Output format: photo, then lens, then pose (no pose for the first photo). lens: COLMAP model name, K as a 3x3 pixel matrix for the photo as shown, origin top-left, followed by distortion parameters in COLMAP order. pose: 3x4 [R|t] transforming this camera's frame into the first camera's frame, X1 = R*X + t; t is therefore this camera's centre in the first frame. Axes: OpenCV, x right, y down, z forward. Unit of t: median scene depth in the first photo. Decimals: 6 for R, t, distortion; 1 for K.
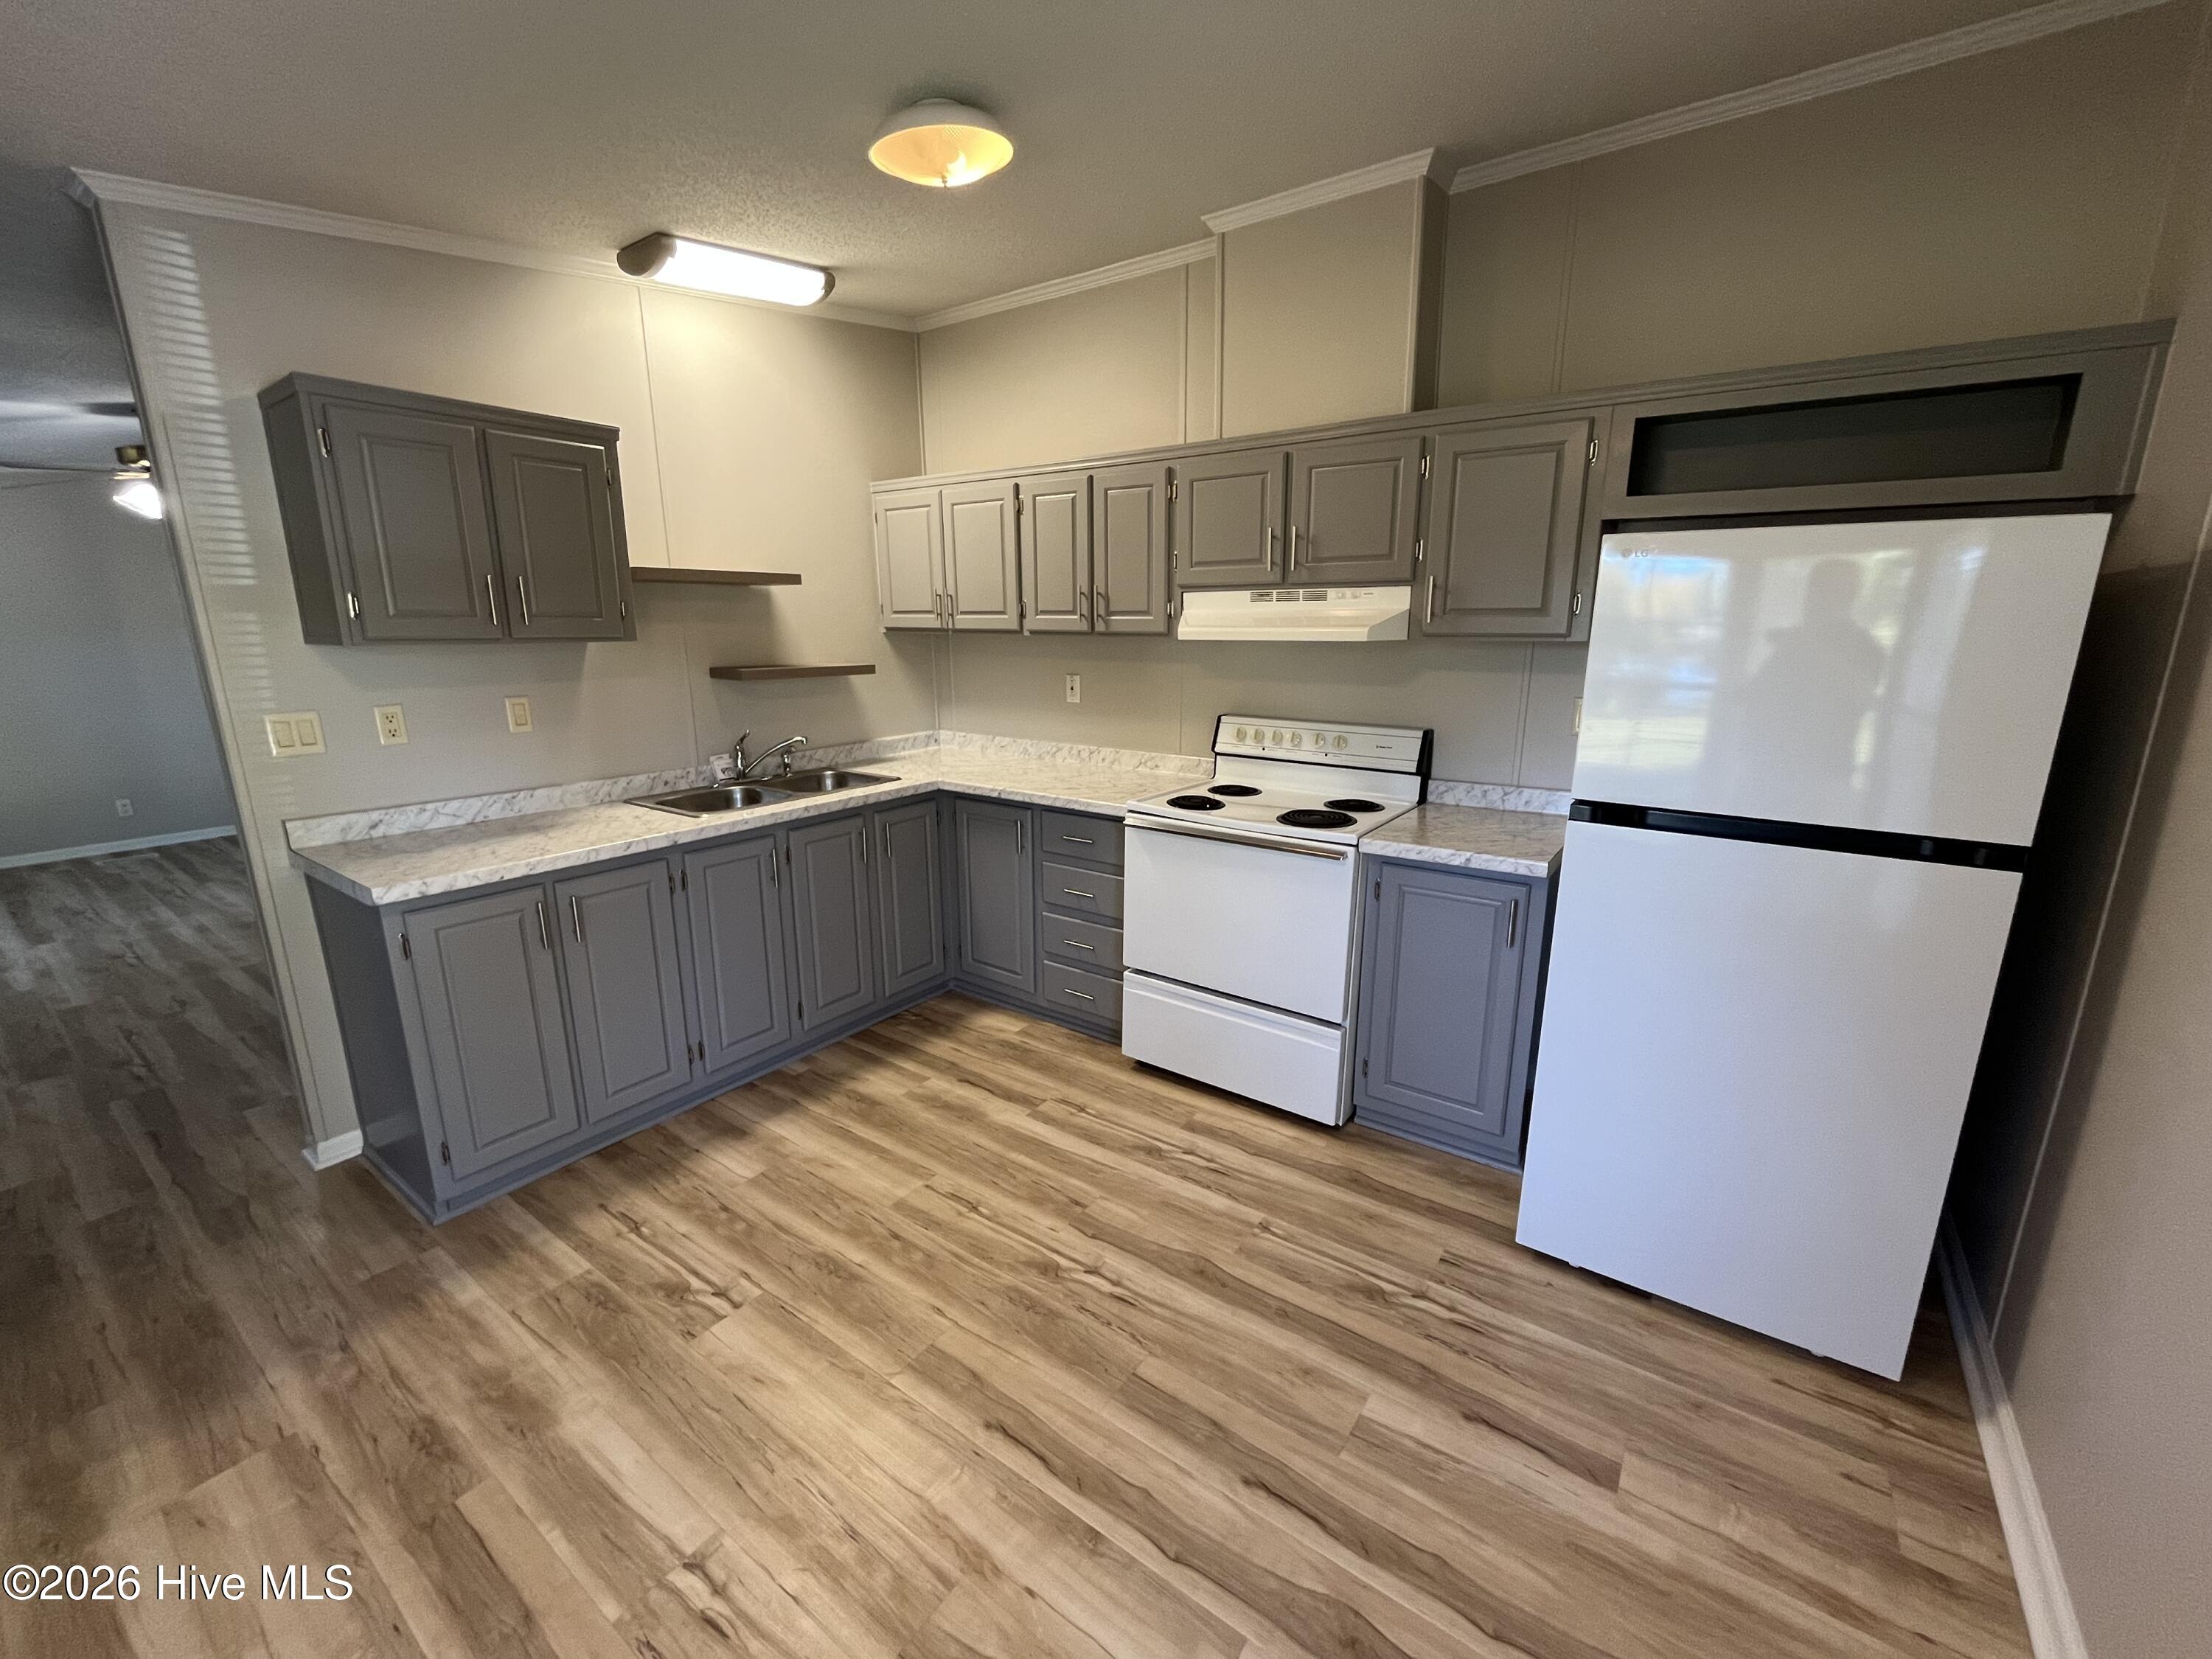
lens RADIAL K [[901.5, 0, 1106.0], [0, 901.5, 829.5], [0, 0, 1]] dist [-0.002815, -0.000212]
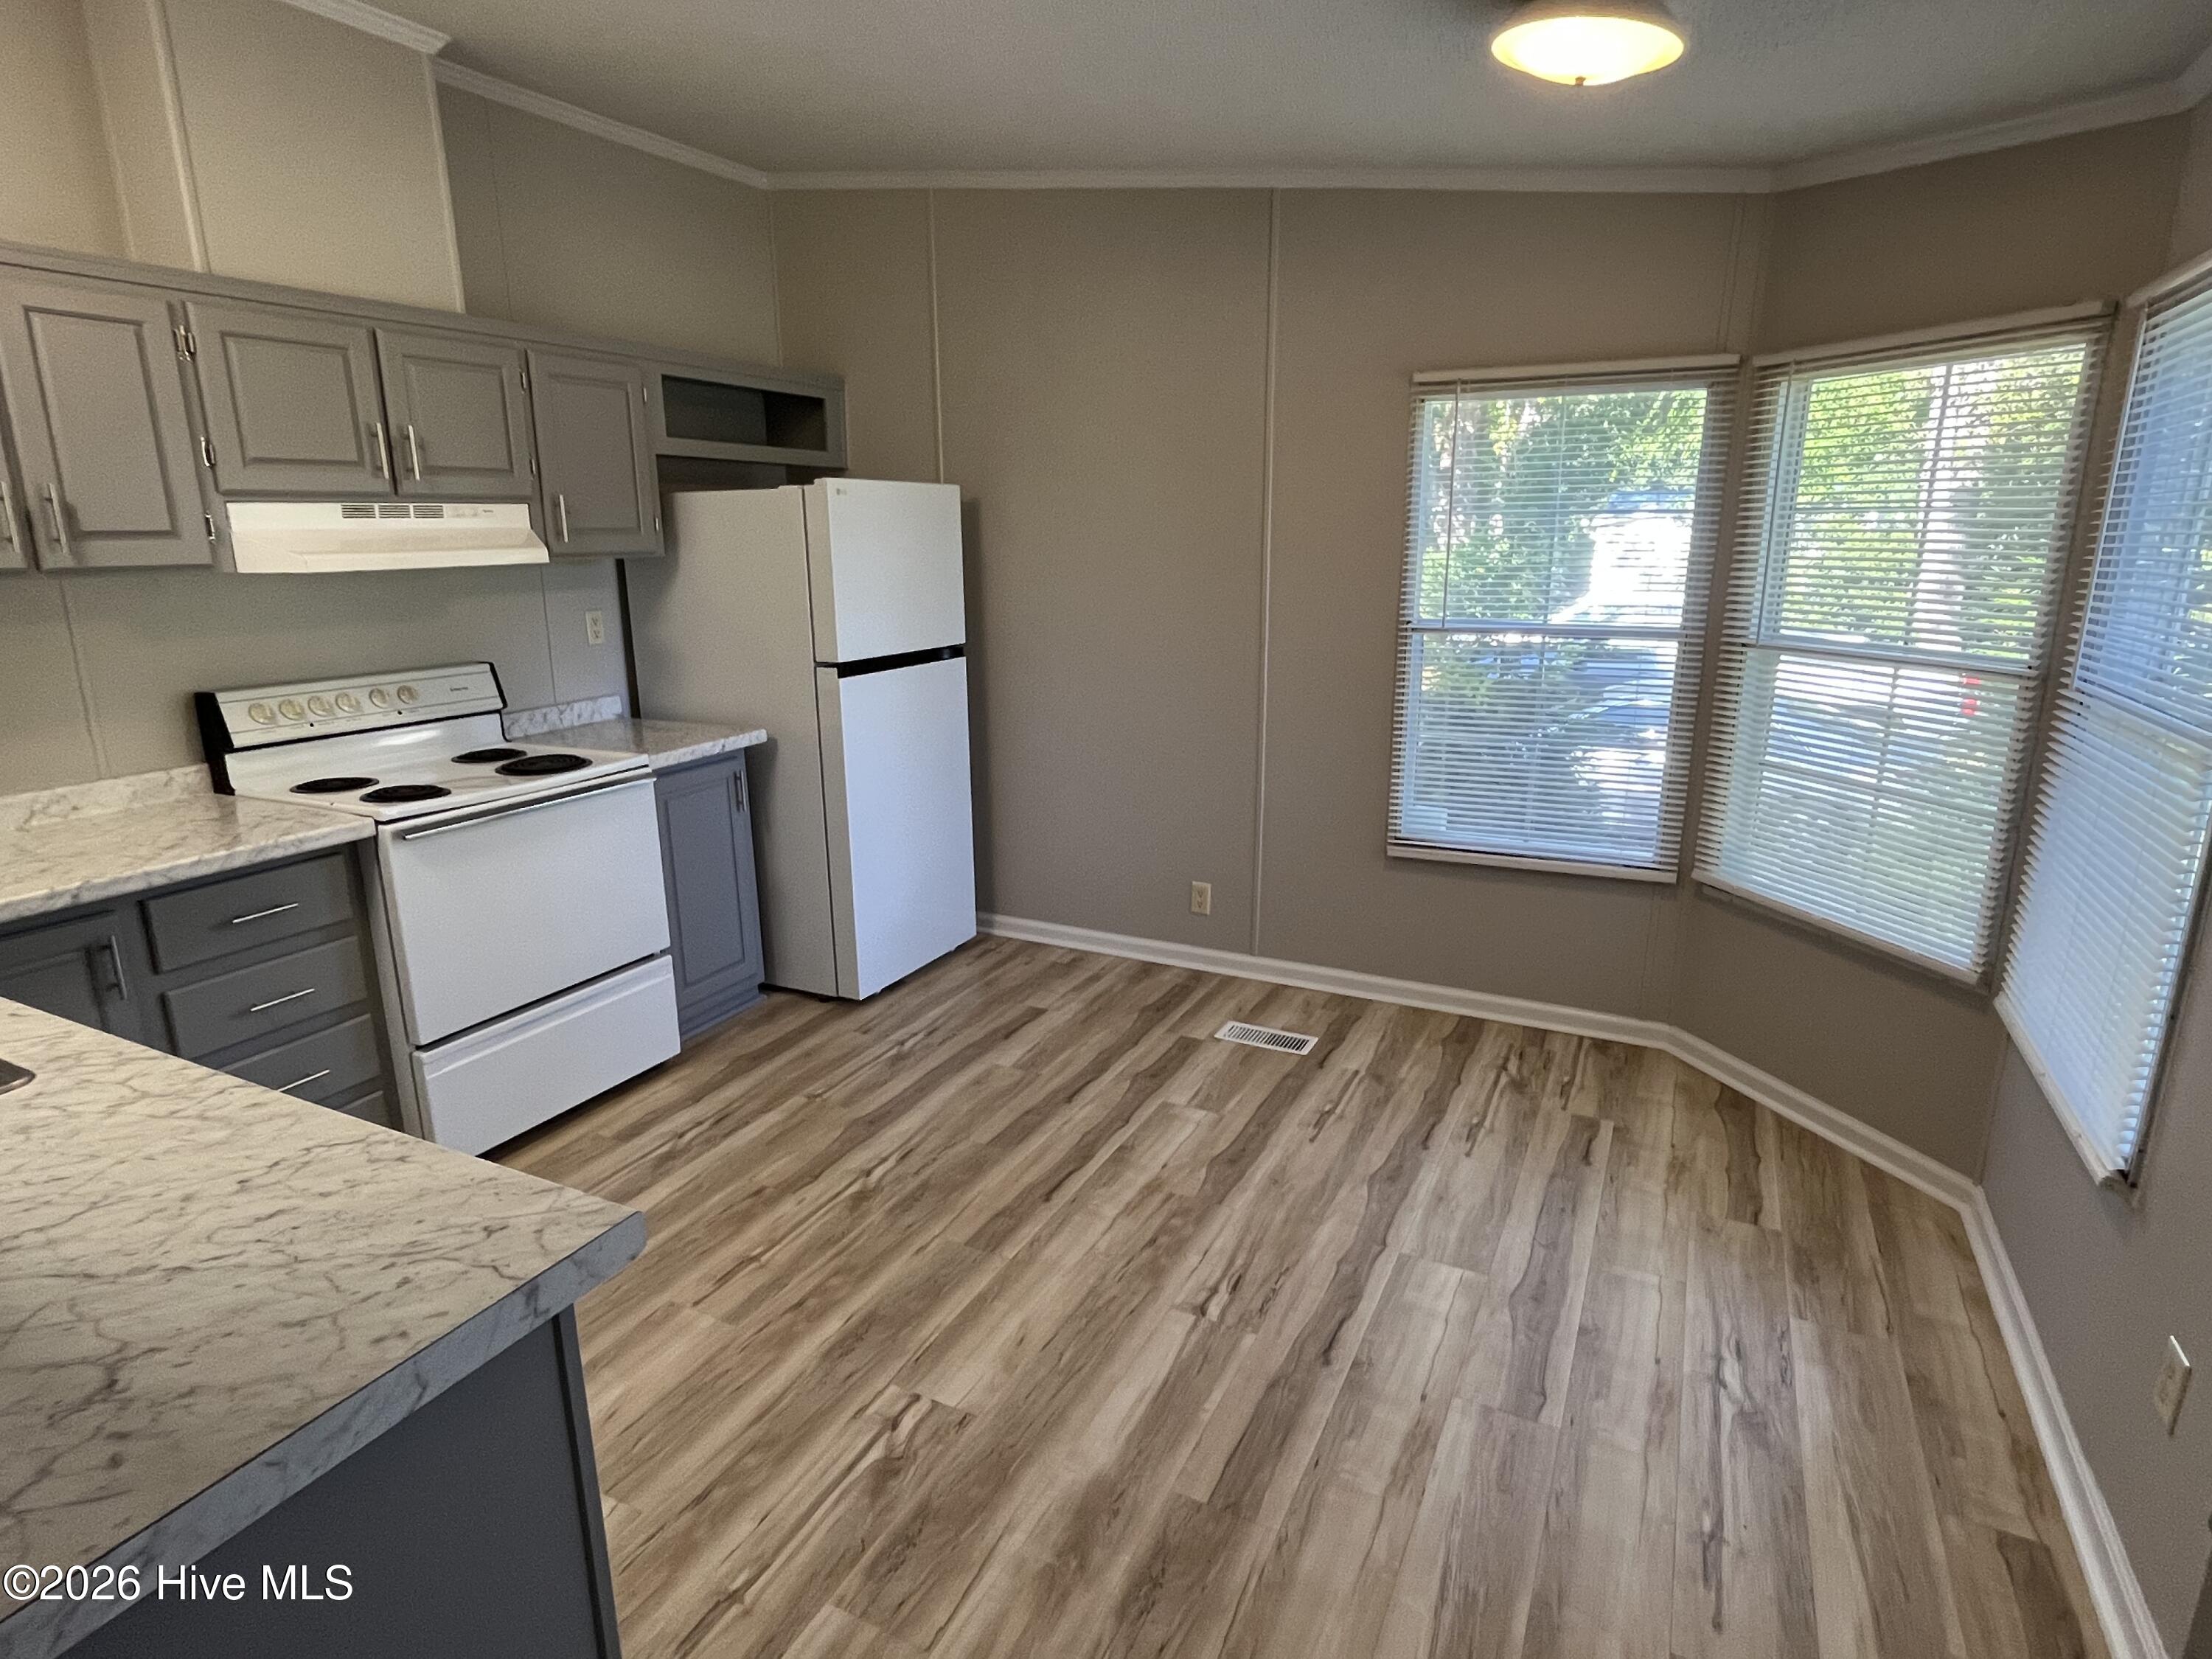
lens RADIAL K [[1194.1, 0, 1106.0], [0, 1194.1, 829.5], [0, 0, 1]] dist [-0.001382, 0.000197]
pose [[-0.165397, -0.238774, 0.956886, -1.221253], [0.234618, 0.932868, 0.273334, -0.176397], [-0.957913, 0.269711, -0.098272, 0.738449]]
